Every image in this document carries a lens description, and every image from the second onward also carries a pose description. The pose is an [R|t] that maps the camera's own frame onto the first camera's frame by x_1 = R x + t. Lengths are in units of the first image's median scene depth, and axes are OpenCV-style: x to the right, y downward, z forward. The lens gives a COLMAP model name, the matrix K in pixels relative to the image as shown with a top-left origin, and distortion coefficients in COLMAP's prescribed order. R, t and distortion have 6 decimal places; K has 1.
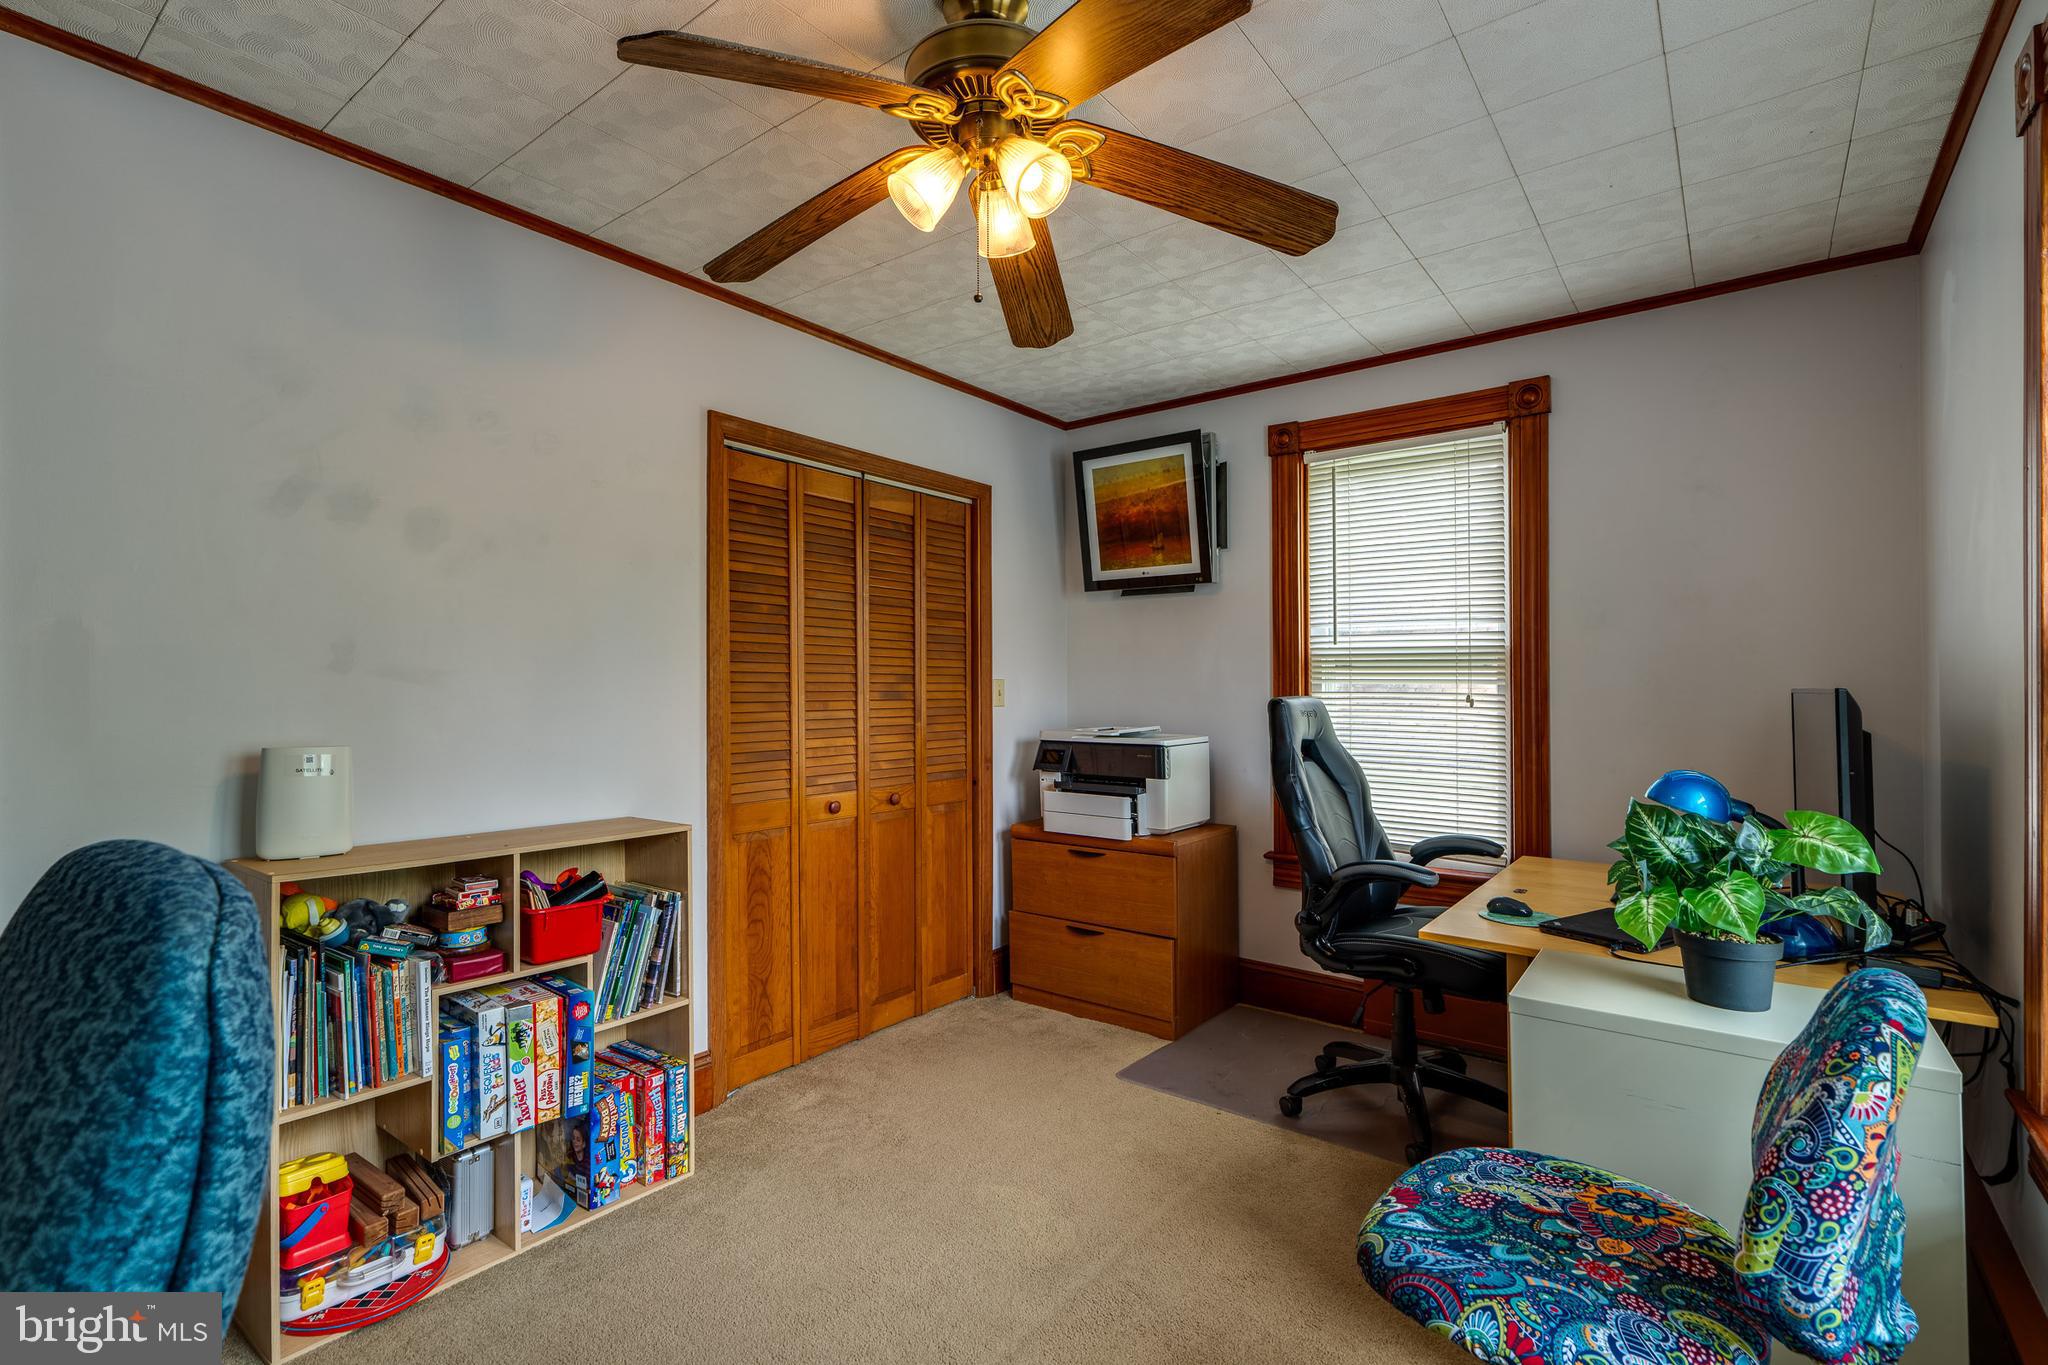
lens RADIAL K [[955.0, 0, 1019.3], [0, 955.0, 704.1], [0, 0, 1]] dist [0.000257, 0.000211]
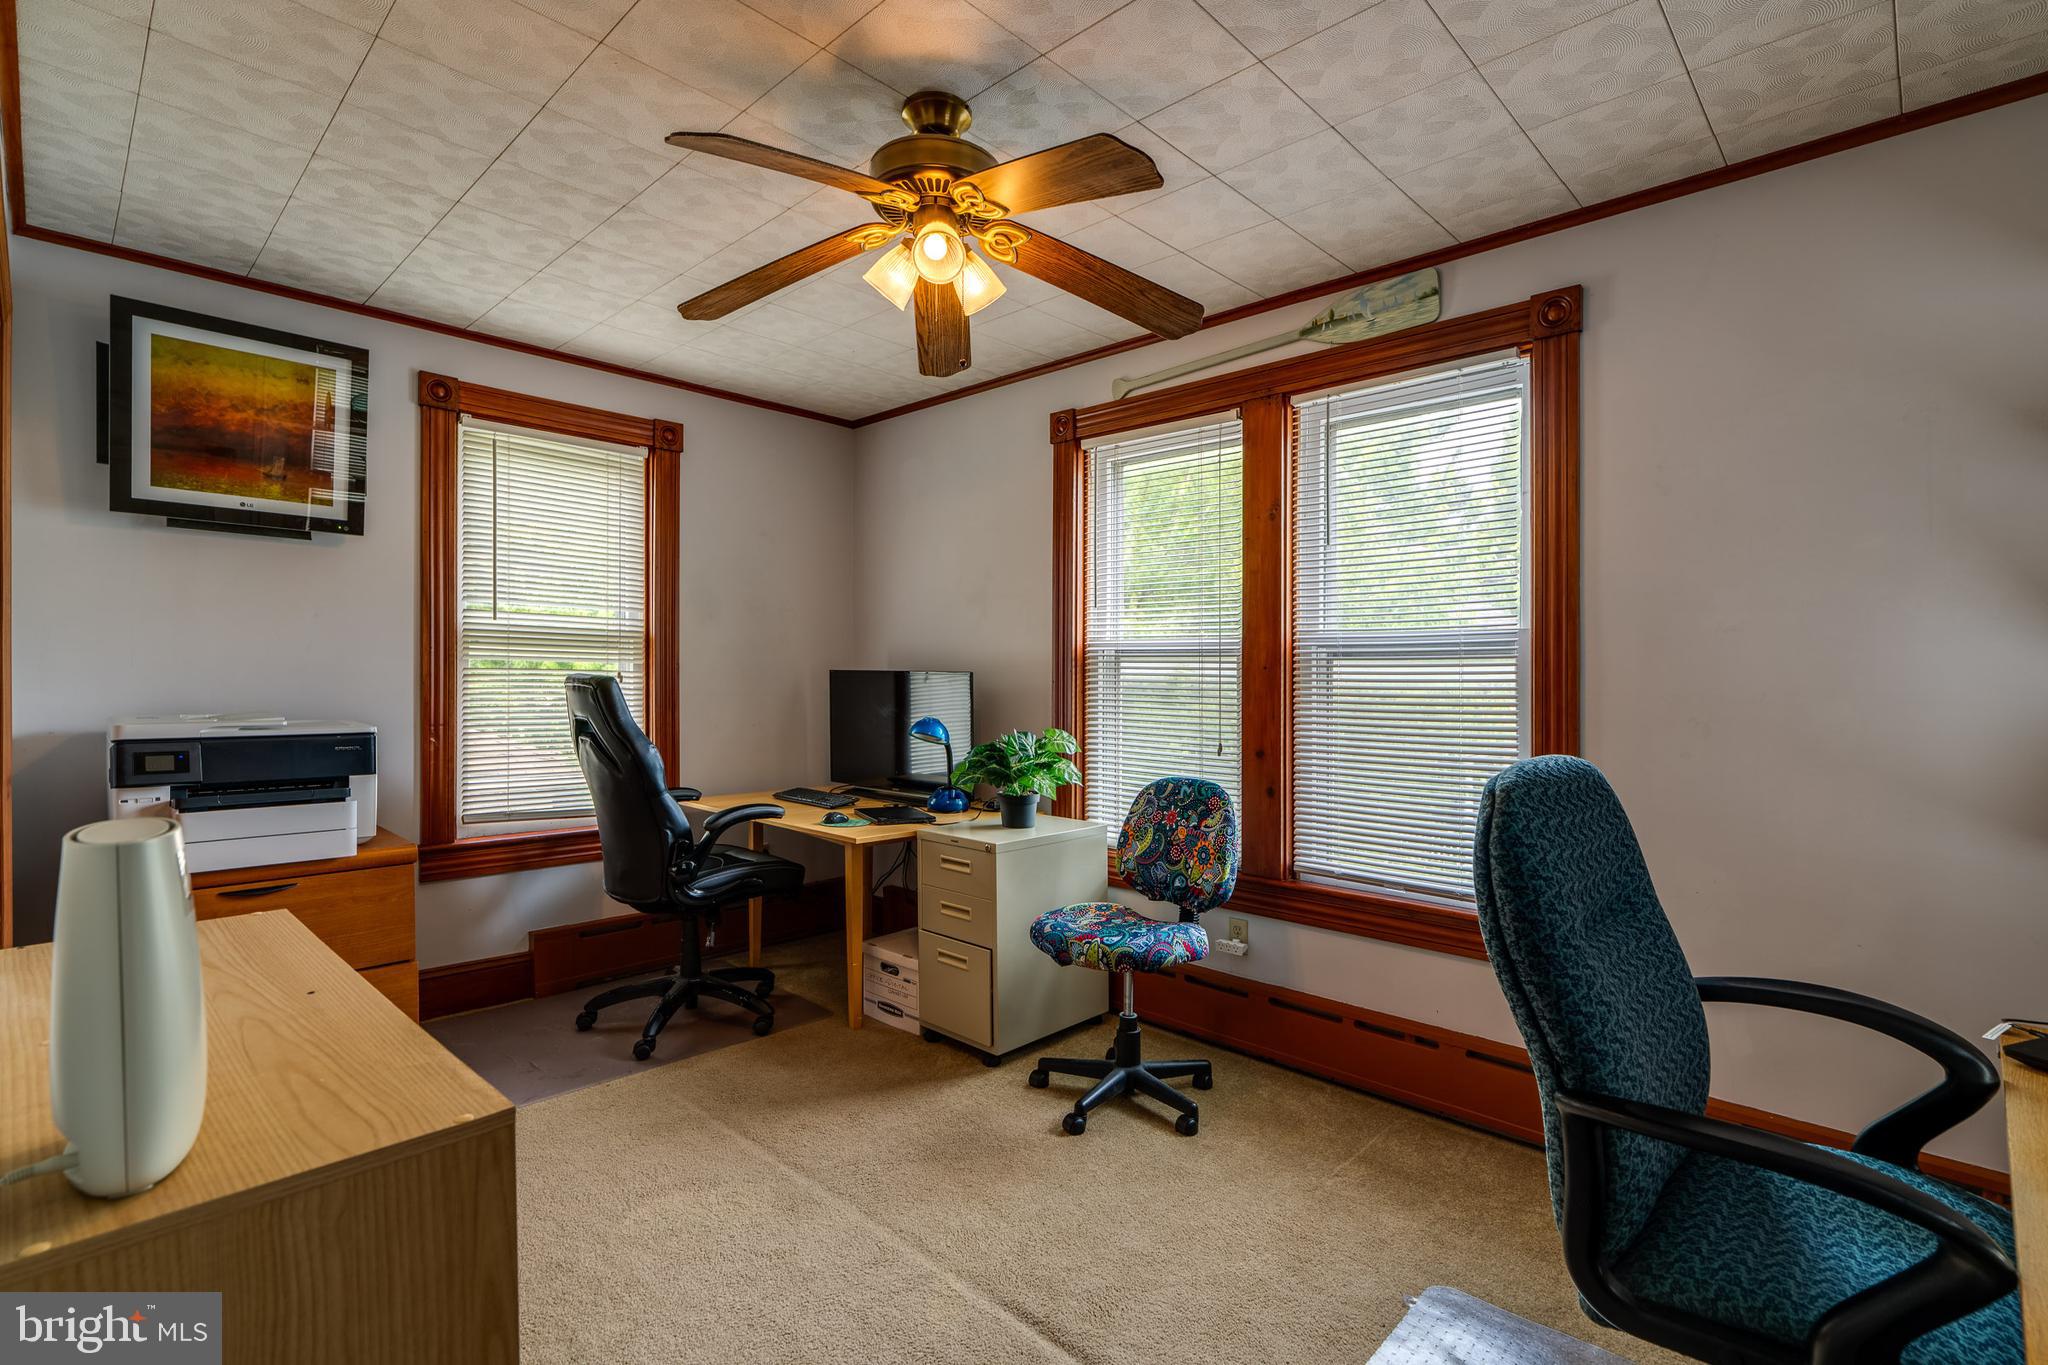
lens RADIAL K [[936.7, 0, 1009.9], [0, 936.7, 696.9], [0, 0, 1]] dist [-0.004910, 0.000468]
pose [[0.119832, -0.021534, 0.992561, -0.565246], [0.003667, 0.999768, 0.021247, -0.002419], [-0.992787, 0.001093, 0.119883, 0.359787]]
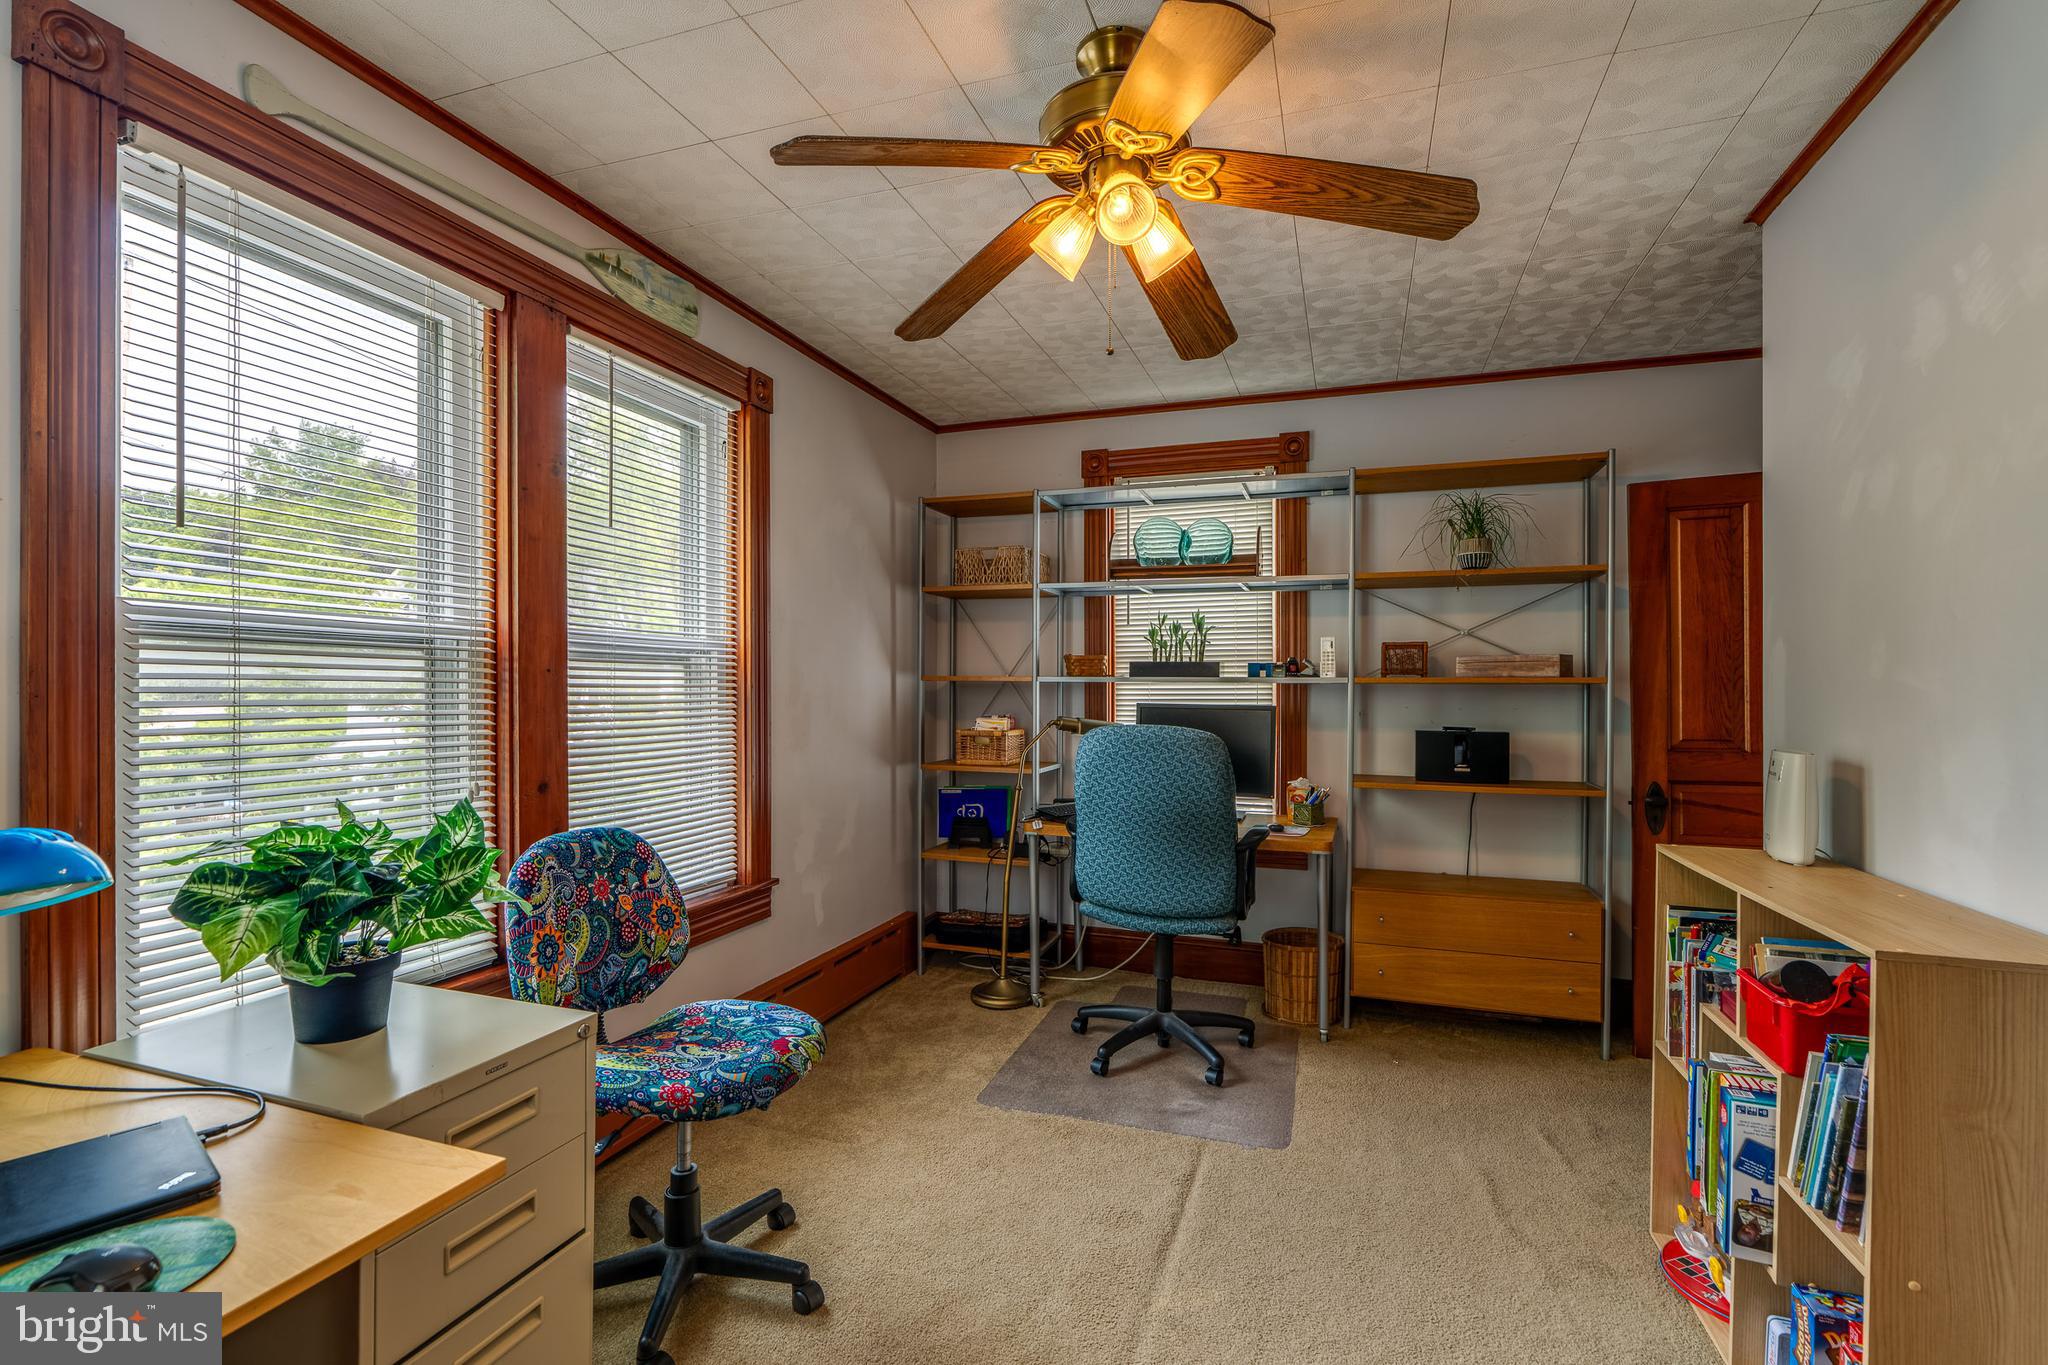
lens RADIAL K [[936.7, 0, 1009.9], [0, 936.7, 696.9], [0, 0, 1]] dist [-0.004910, 0.000468]
pose [[-0.955260, 0.005149, -0.295724, 0.188763], [-0.000289, 0.999832, 0.018340, -0.004291], [0.295768, 0.017605, -0.955097, 0.920451]]
